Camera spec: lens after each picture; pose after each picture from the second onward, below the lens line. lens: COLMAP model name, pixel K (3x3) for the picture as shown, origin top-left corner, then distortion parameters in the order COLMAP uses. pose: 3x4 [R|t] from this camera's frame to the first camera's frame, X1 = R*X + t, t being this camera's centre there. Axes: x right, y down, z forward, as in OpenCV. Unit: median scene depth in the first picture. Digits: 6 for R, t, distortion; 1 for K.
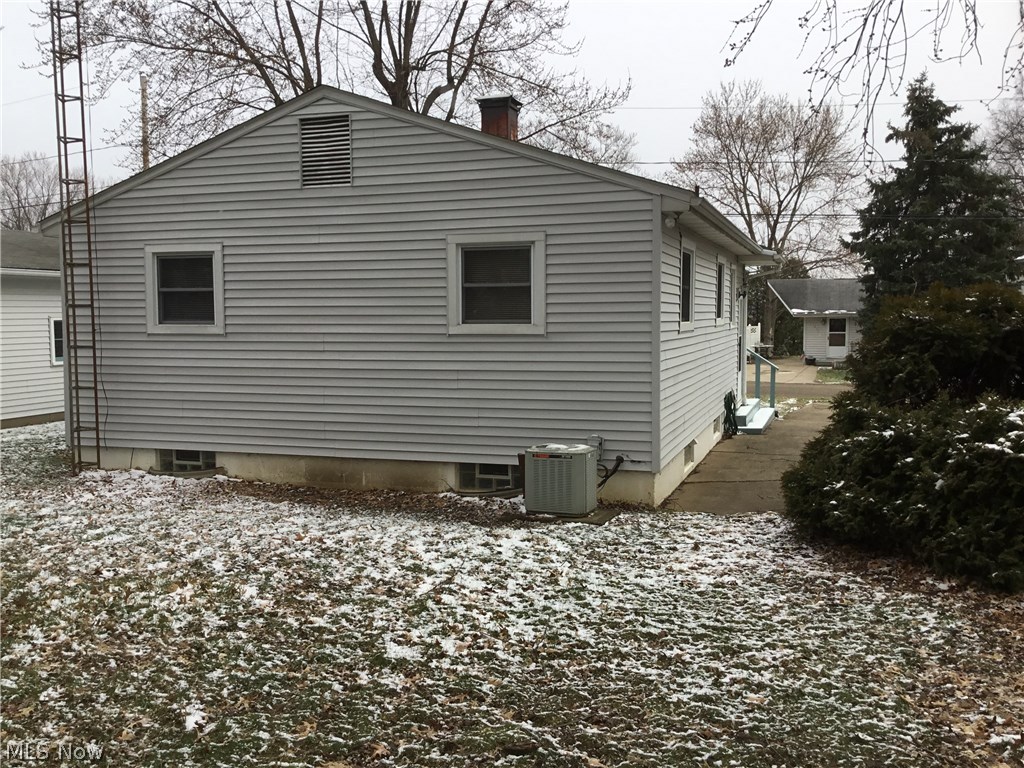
lens RADIAL K [[936.2, 0, 513.7], [0, 936.2, 382.4], [0, 0, 1]] dist [0.113936, -0.213506]
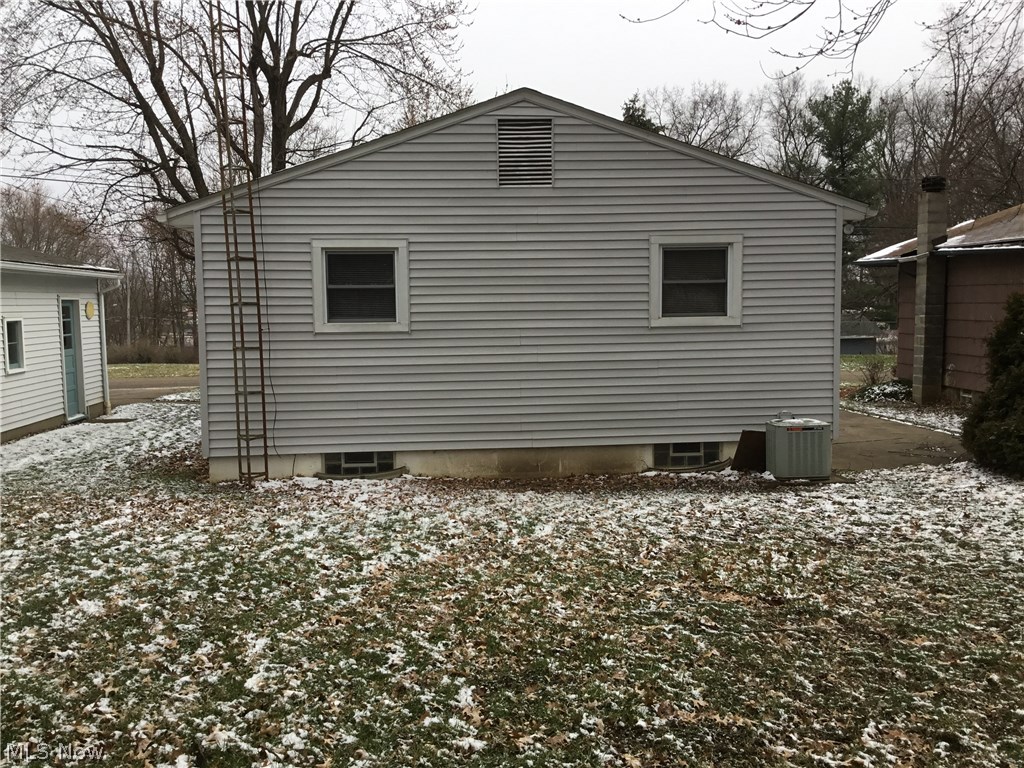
lens RADIAL K [[936.2, 0, 513.7], [0, 936.2, 382.4], [0, 0, 1]] dist [0.113936, -0.213506]
pose [[0.913649, -0.041847, 0.404344, -0.632289], [0.038810, 0.999123, 0.015708, -0.009553], [-0.404647, 0.001341, 0.914472, 0.061331]]
